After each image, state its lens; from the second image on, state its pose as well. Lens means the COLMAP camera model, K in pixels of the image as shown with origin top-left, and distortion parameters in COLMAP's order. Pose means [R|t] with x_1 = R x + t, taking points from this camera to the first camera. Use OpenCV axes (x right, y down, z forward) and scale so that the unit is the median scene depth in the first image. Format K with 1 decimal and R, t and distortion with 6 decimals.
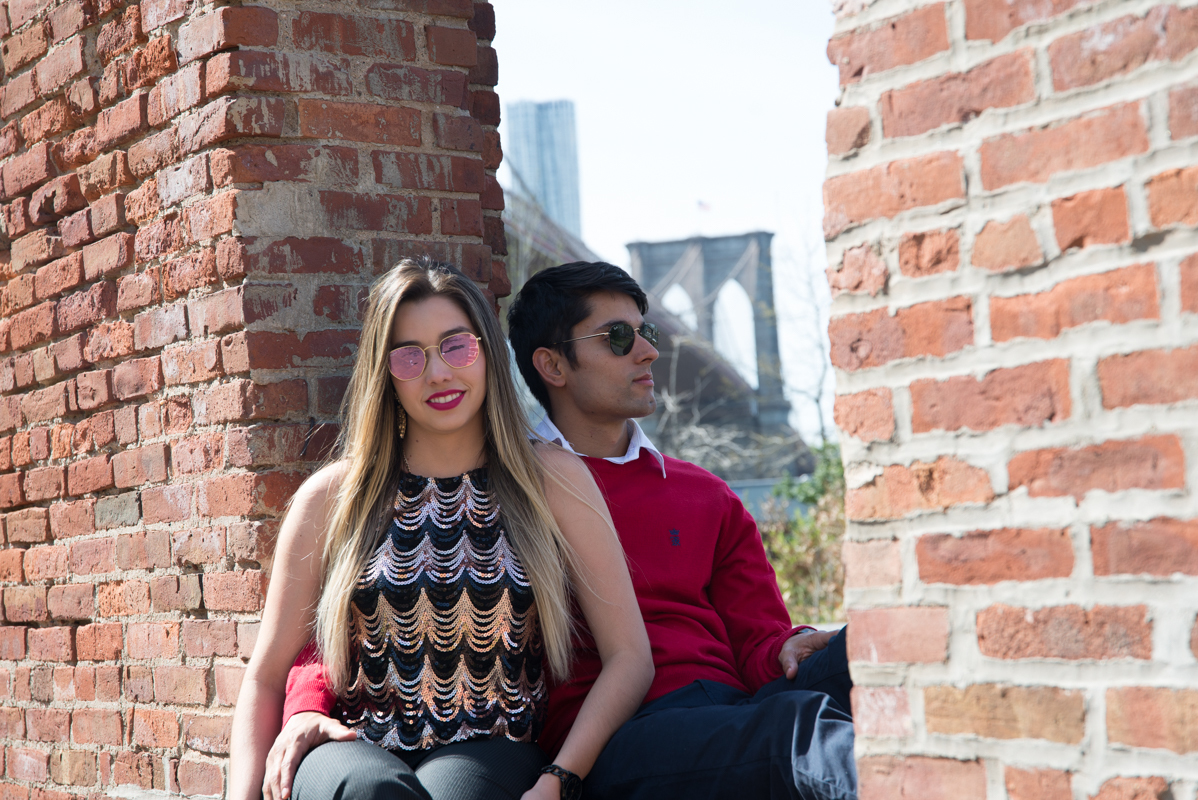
lens RADIAL K [[2290.3, 0, 600.8], [0, 2290.3, 397.3], [0, 0, 1]] dist [0.213291, 0.000000]
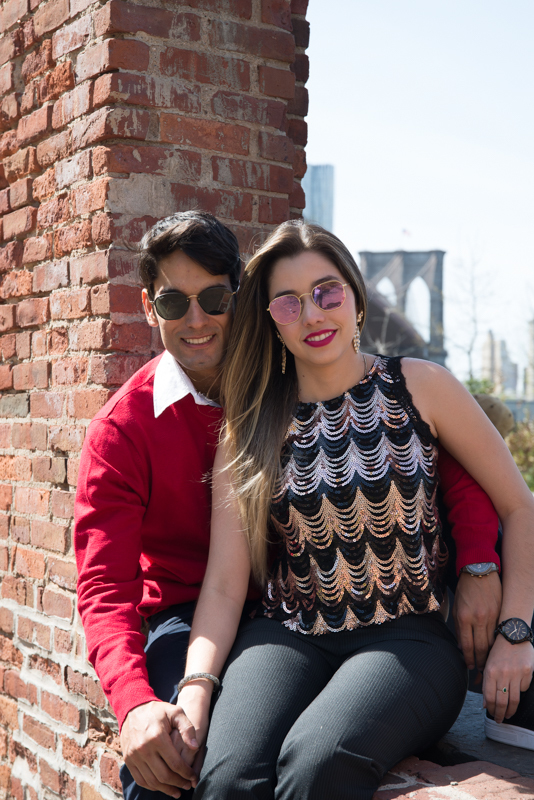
lens RADIAL K [[1333.5, 0, 263.0], [0, 1333.5, 405.3], [0, 0, 1]] dist [0.097531, 0.000000]
pose [[0.995726, 0.076899, -0.051154, -0.018198], [-0.074219, 0.995866, 0.052375, -0.005208], [0.054970, -0.048354, 0.997316, 0.210640]]
